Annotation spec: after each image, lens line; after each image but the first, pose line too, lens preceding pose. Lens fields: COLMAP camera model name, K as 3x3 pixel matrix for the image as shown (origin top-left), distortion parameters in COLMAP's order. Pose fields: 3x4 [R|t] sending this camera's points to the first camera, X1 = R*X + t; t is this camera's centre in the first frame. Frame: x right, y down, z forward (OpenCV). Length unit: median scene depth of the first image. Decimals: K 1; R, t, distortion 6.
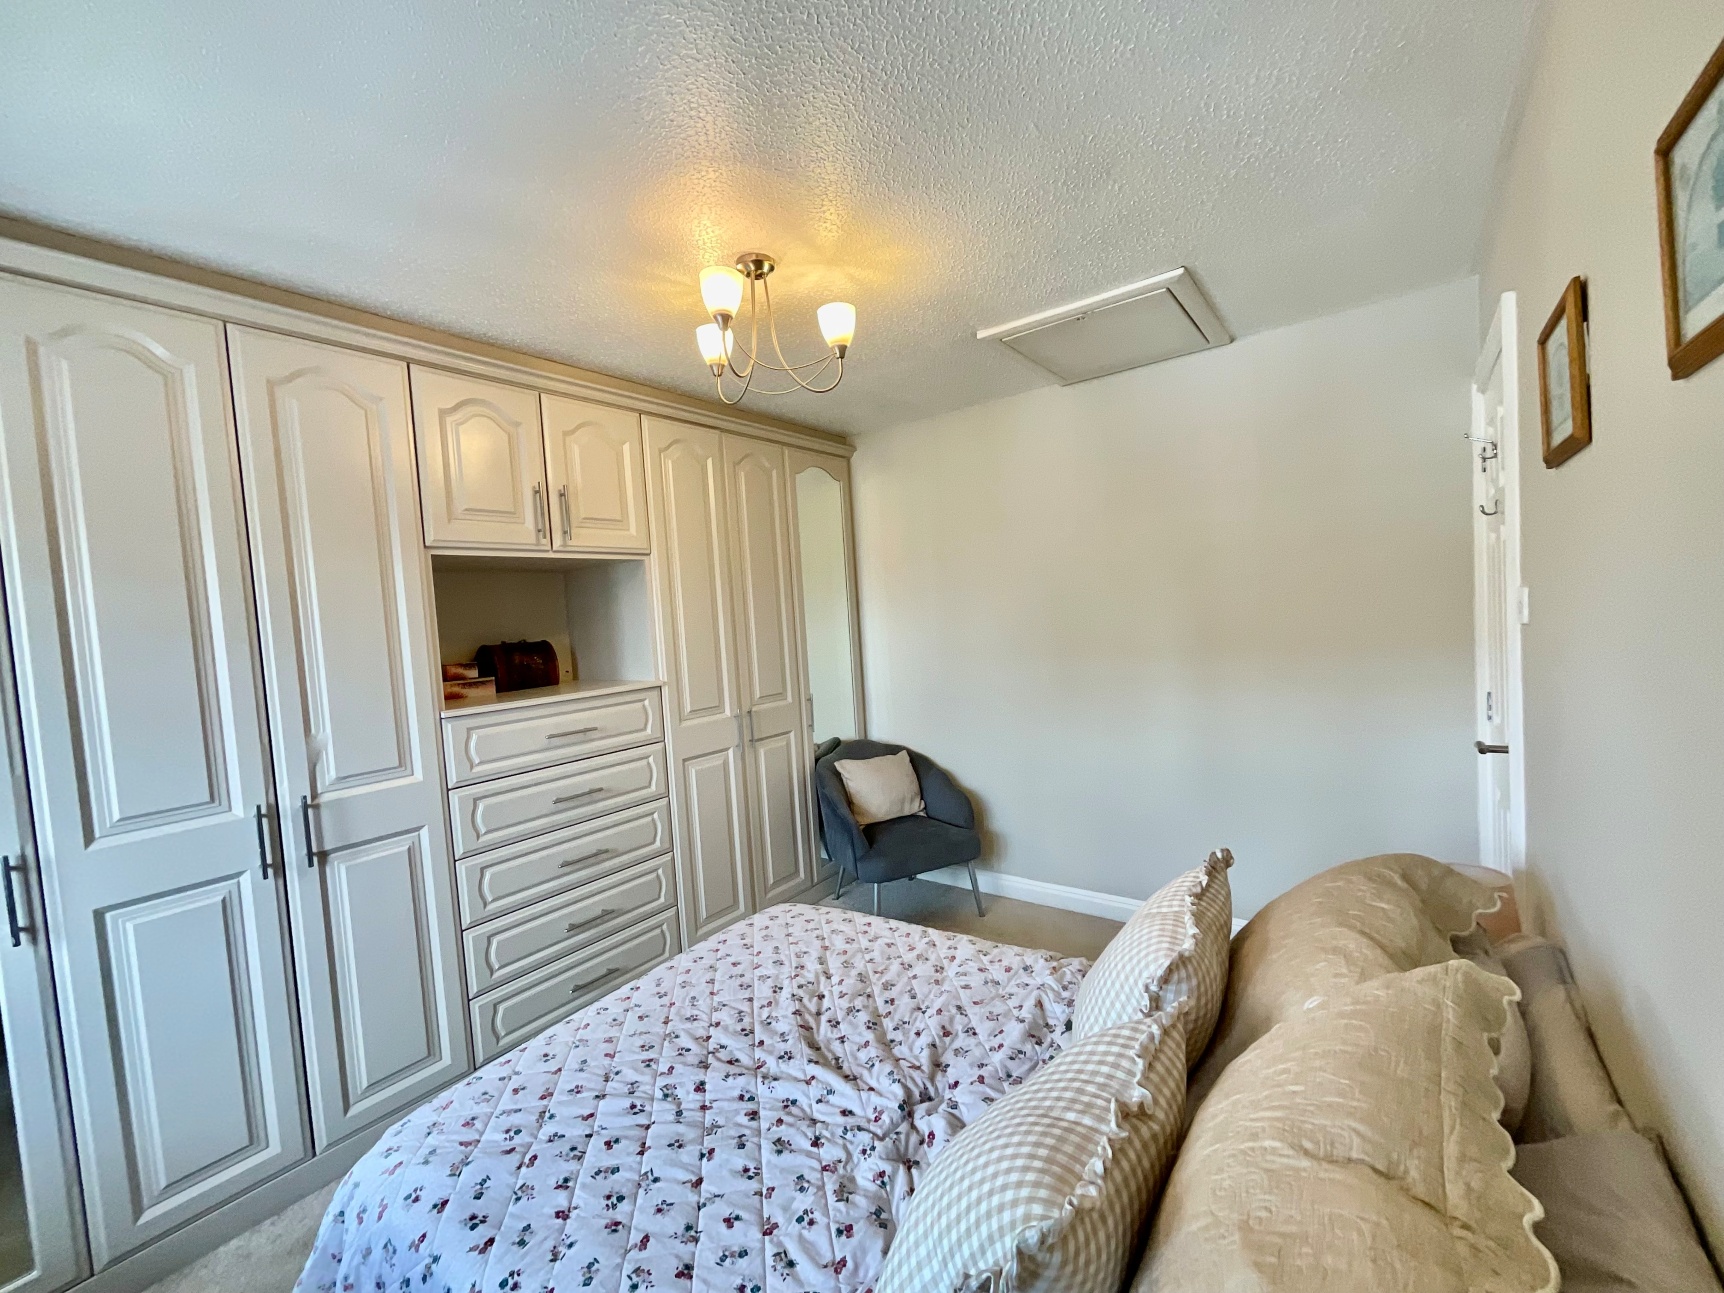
lens RADIAL K [[682.4, 0, 881.2], [0, 682.4, 653.1], [0, 0, 1]] dist [-0.048698, 0.000023]
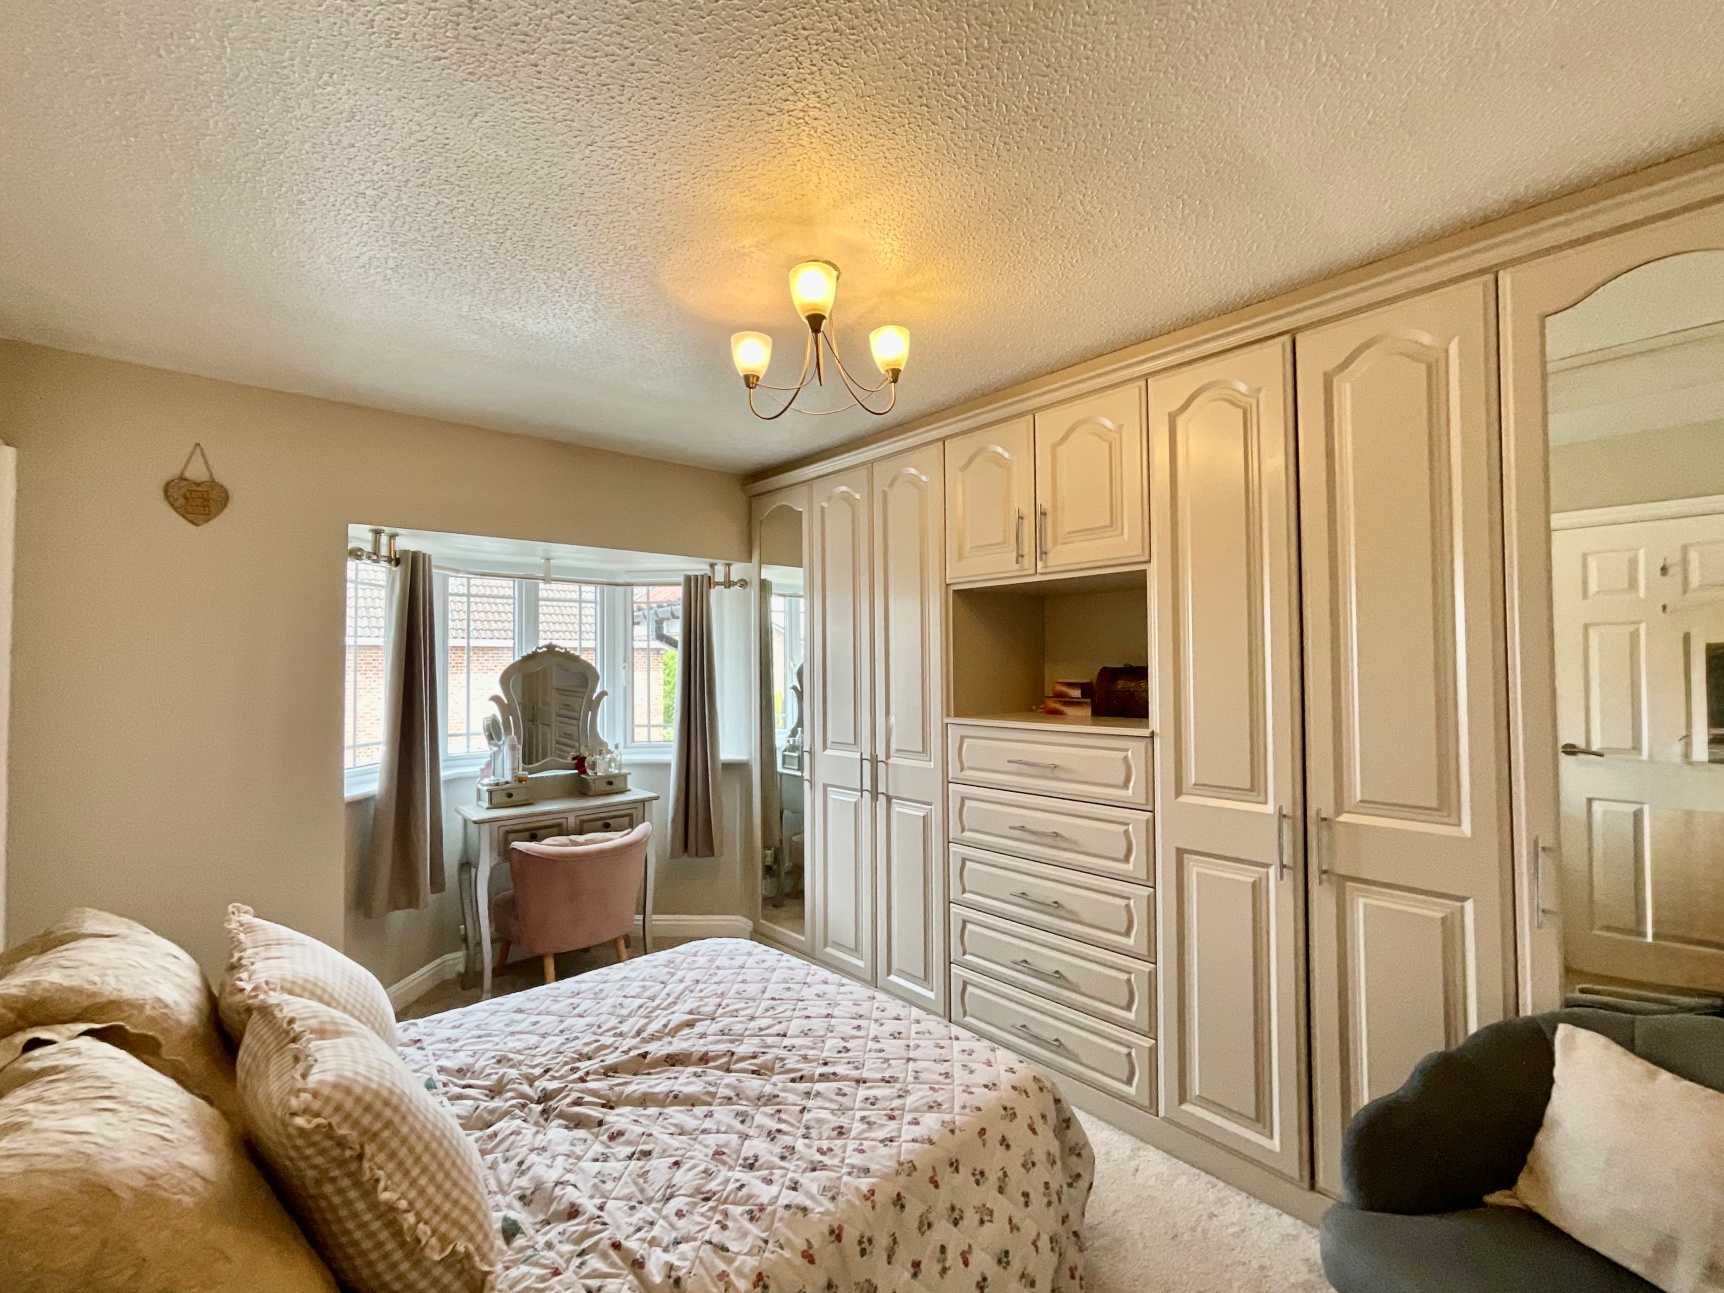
lens RADIAL K [[773.8, 0, 862.0], [0, 773.8, 646.5], [0, 0, 1]] dist [0.000784, 0.000135]
pose [[-0.242359, 0.036424, -0.969503, 0.700861], [-0.036351, 0.998252, 0.046591, -0.096121], [0.969505, 0.046534, -0.240611, 1.095344]]
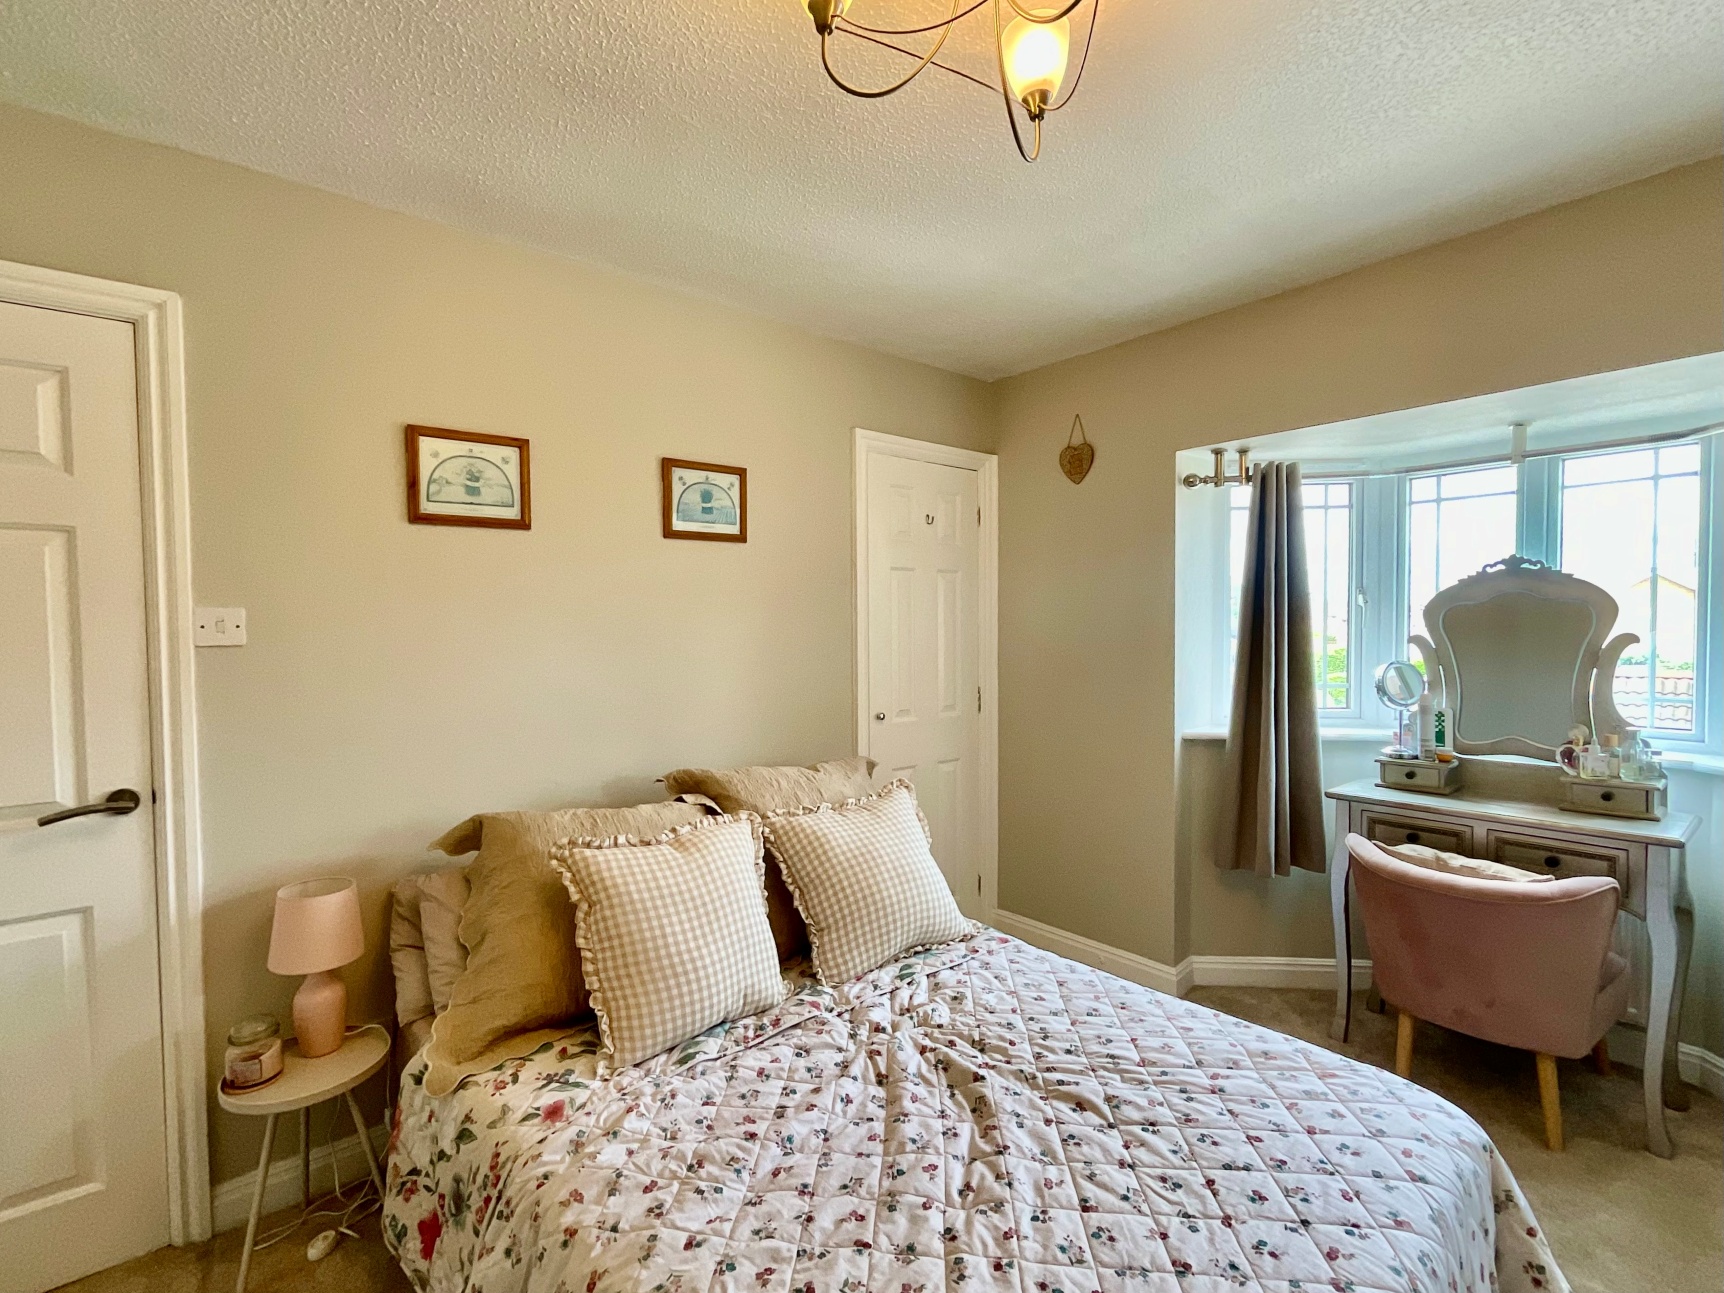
lens RADIAL K [[808.1, 0, 856.3], [0, 808.1, 641.7], [0, 0, 1]] dist [0.006878, 0.000888]
pose [[-0.962957, 0.062546, 0.262300, -0.176310], [0.082858, 0.994300, 0.067095, -0.034701], [-0.256608, 0.086343, -0.962651, 1.362534]]
